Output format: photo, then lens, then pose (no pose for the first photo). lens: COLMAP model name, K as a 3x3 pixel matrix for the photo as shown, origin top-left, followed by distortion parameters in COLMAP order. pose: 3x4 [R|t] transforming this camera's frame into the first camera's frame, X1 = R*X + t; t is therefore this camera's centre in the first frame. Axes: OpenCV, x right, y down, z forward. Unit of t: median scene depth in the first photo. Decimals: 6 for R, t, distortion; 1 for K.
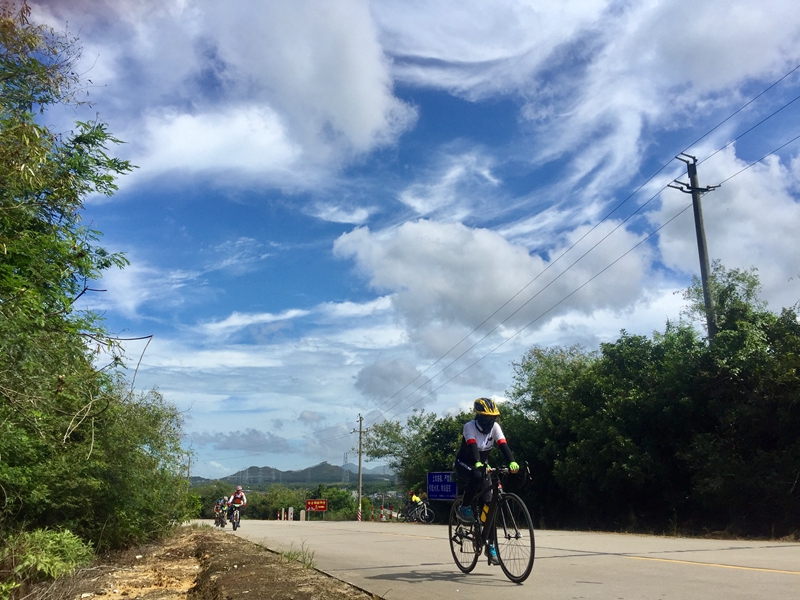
lens RADIAL K [[770.8, 0, 395.7], [0, 770.8, 296.7], [0, 0, 1]] dist [0.005805, -0.047091]
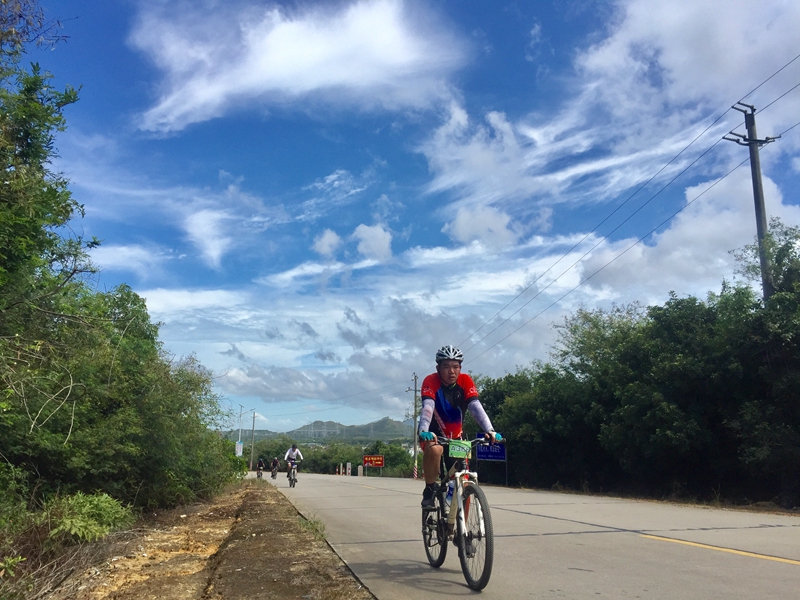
lens RADIAL K [[771.9, 0, 403.7], [0, 771.9, 298.1], [0, 0, 1]] dist [0.005145, -0.050903]
pose [[0.994765, -0.007421, -0.101920, 0.094068], [0.014686, 0.997389, 0.070713, -0.033892], [0.101129, -0.071839, 0.992276, 0.019941]]
